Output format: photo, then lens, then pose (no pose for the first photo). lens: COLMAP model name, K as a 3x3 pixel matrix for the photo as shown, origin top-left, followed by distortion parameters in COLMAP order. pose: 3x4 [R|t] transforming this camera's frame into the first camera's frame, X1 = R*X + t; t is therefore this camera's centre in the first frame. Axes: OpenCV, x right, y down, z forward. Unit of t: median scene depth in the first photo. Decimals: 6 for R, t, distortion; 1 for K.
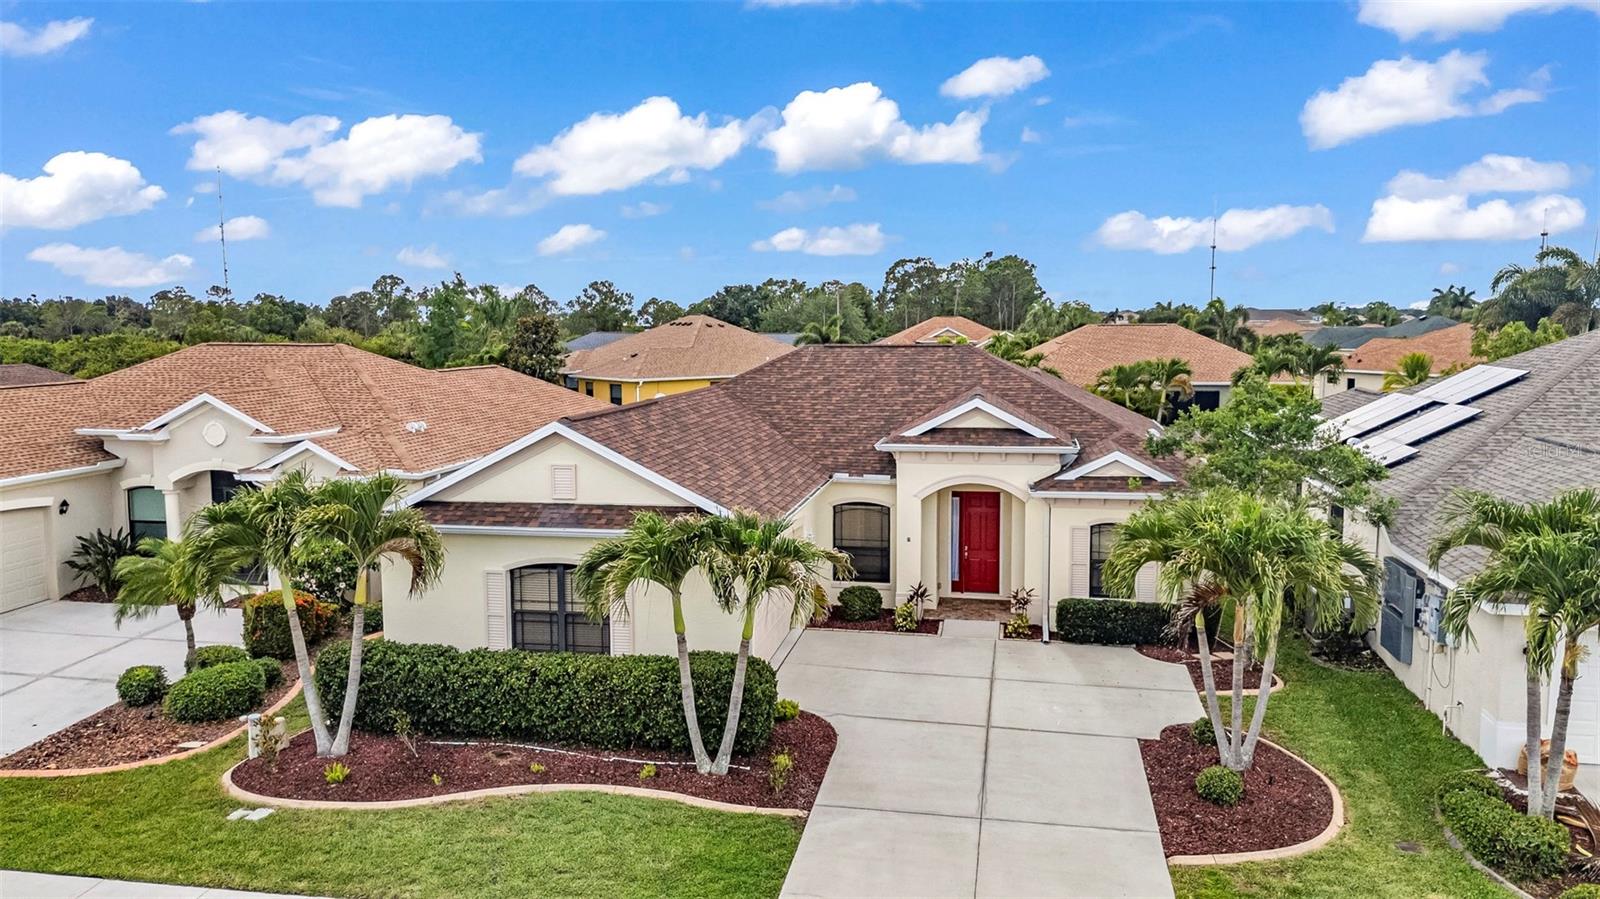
lens RADIAL K [[1175.5, 0, 800.0], [0, 1175.5, 449.5], [0, 0, 1]] dist [0.063481, -0.053554]
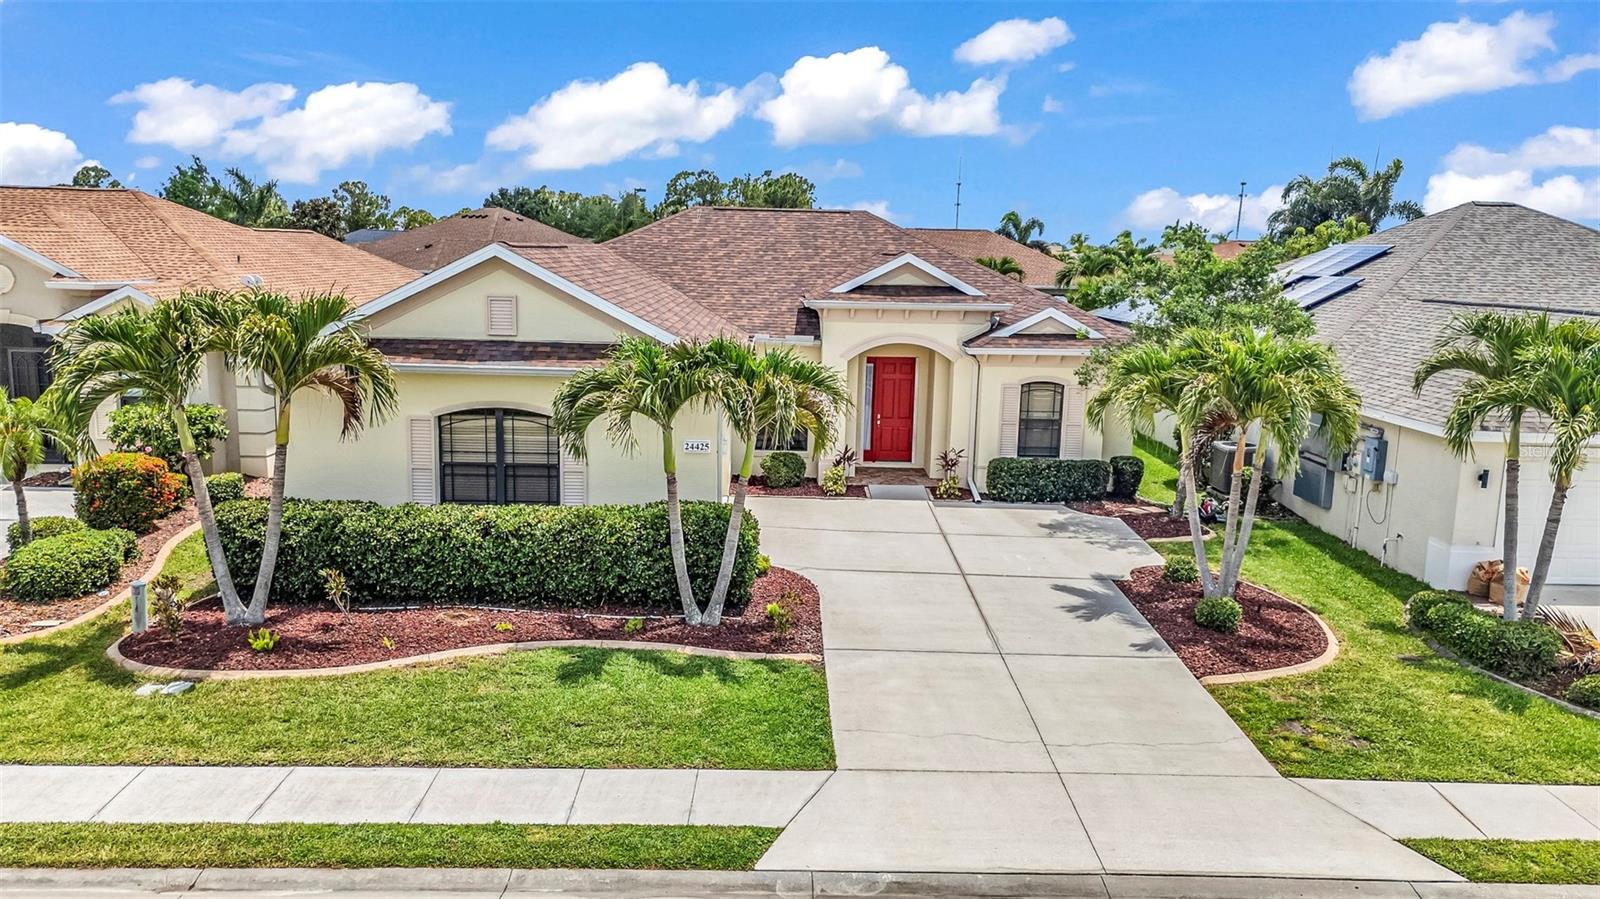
lens RADIAL K [[1175.5, 0, 800.0], [0, 1175.5, 449.5], [0, 0, 1]] dist [0.063481, -0.053554]
pose [[0.978536, -0.007093, 0.205953, -0.163651], [-0.005128, 0.998260, 0.058745, 0.073576], [-0.206011, -0.058540, 0.976797, 0.088662]]
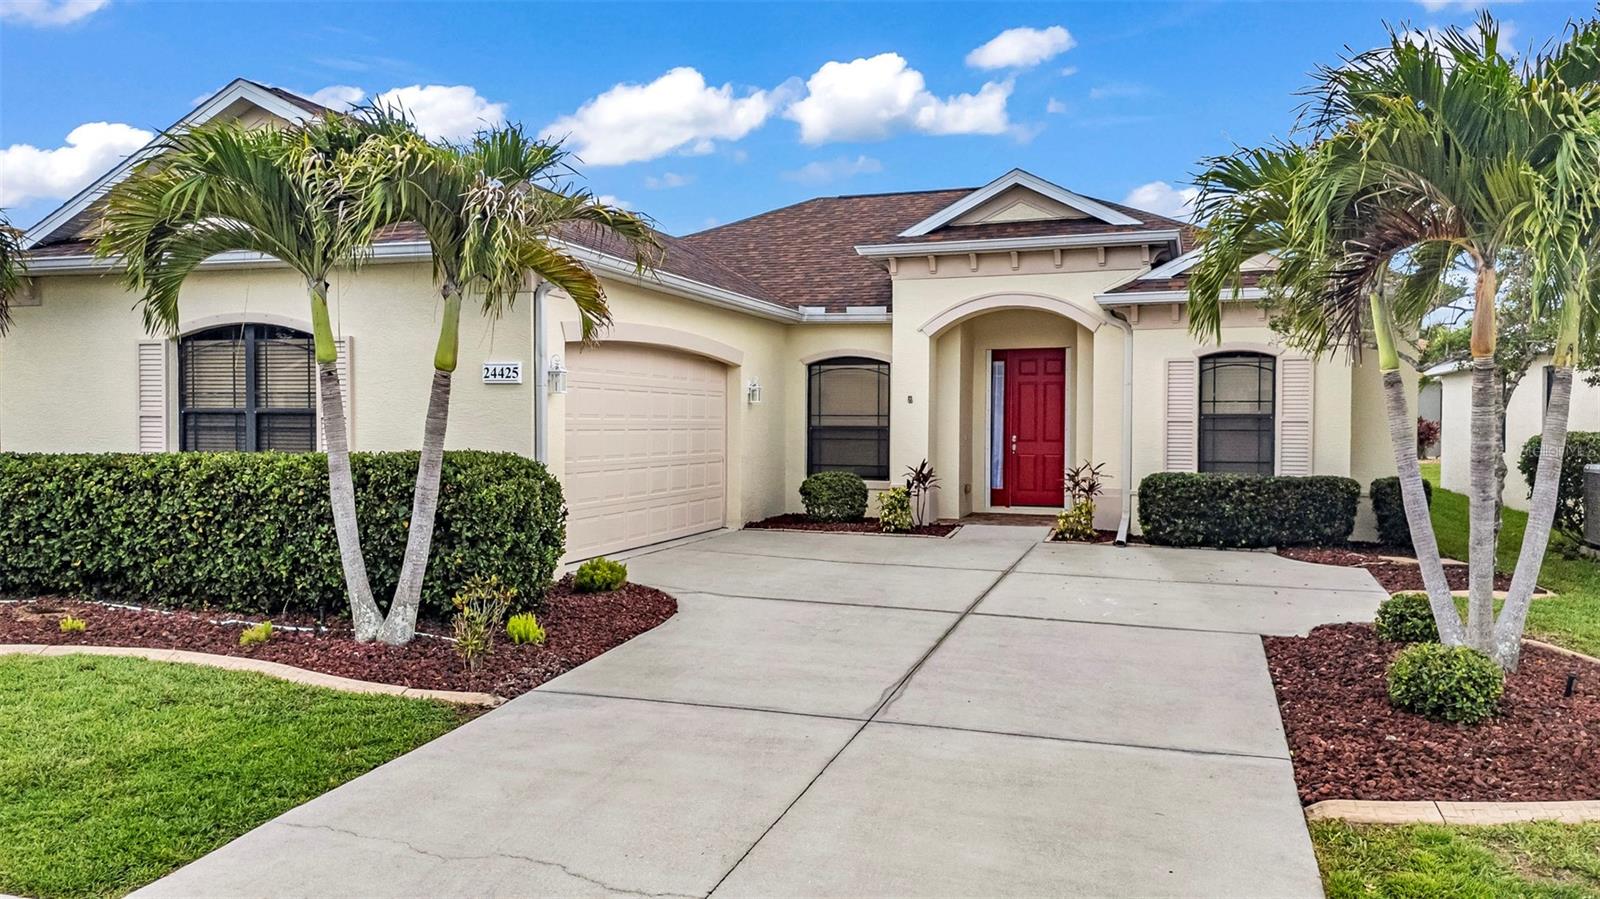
lens RADIAL K [[1177.4, 0, 800.0], [0, 1177.4, 449.5], [0, 0, 1]] dist [0.050919, -0.026685]
pose [[0.990705, 0.011480, -0.135543, 0.150321], [-0.023609, 0.995821, -0.088217, 0.202492], [0.133964, 0.090597, 0.986836, 0.447679]]
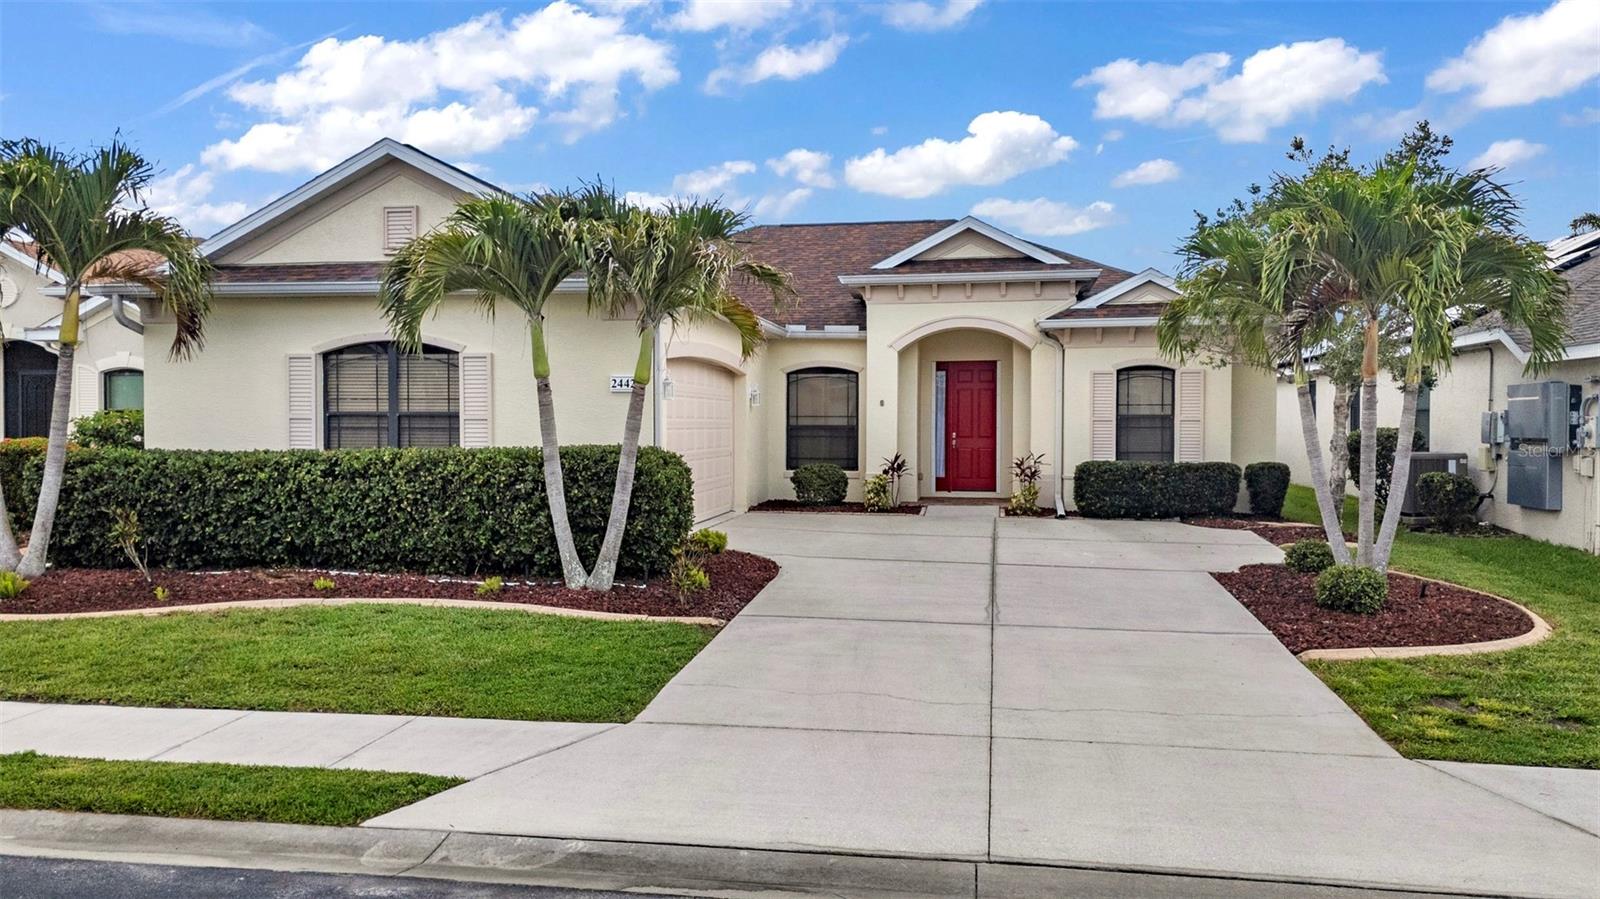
lens RADIAL K [[1174.0, 0, 799.7], [0, 1174.0, 454.2], [0, 0, 1]] dist [0.059172, -0.040216]
pose [[0.999758, 0.004733, 0.021500, 0.026772], [-0.002850, 0.996223, -0.086790, 0.222283], [-0.021829, 0.086708, 0.995995, 0.286325]]
